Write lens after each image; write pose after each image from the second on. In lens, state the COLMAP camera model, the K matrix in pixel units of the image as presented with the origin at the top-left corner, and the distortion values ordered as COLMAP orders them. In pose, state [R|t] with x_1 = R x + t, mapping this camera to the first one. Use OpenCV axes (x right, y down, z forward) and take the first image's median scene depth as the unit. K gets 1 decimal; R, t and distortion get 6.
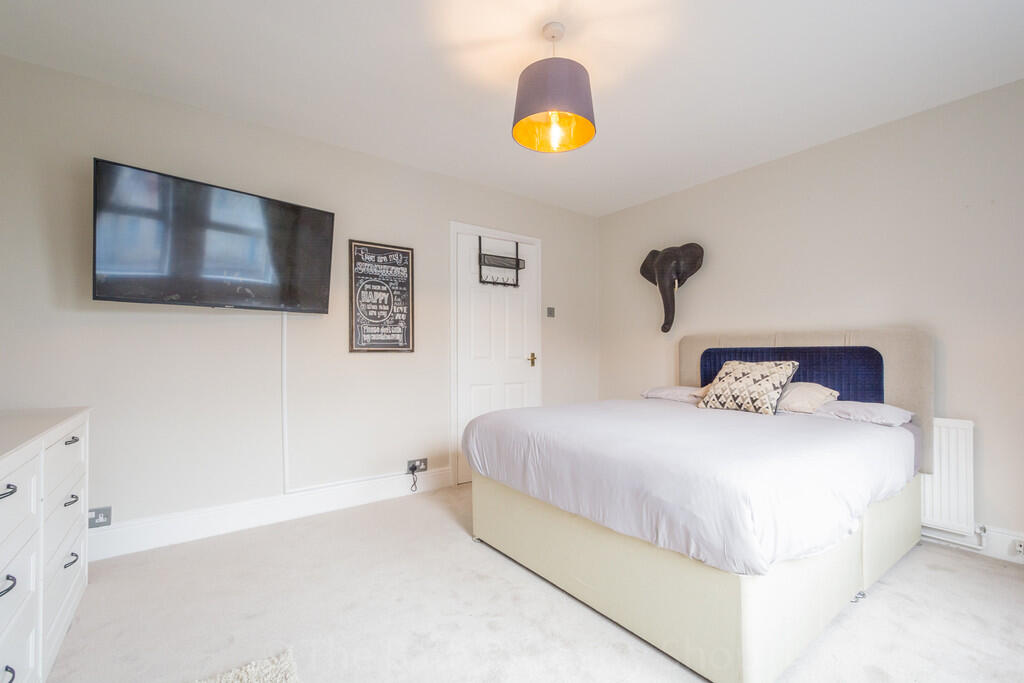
lens RADIAL K [[449.8, 0, 513.1], [0, 449.8, 341.8], [0, 0, 1]] dist [0.004044, 0.000233]
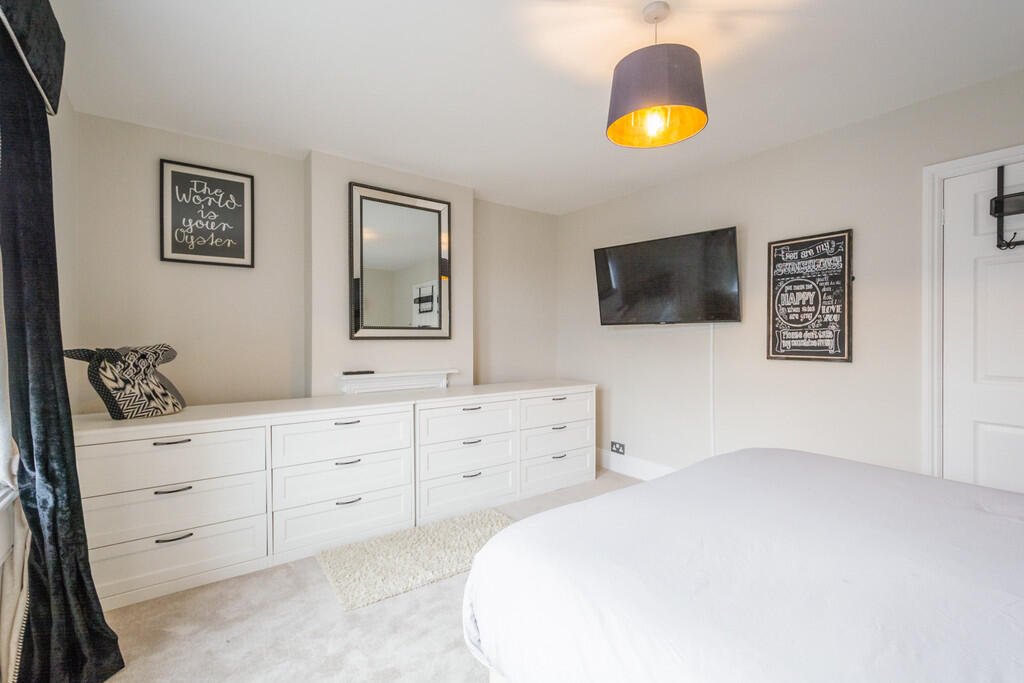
lens RADIAL K [[449.8, 0, 512.2], [0, 449.8, 343.9], [0, 0, 1]] dist [0.004044, 0.000233]
pose [[-0.005641, 0.003957, -0.999976, 0.584614], [0.009023, 0.999952, 0.003906, -0.017625], [0.999943, -0.009001, -0.005677, 0.433230]]
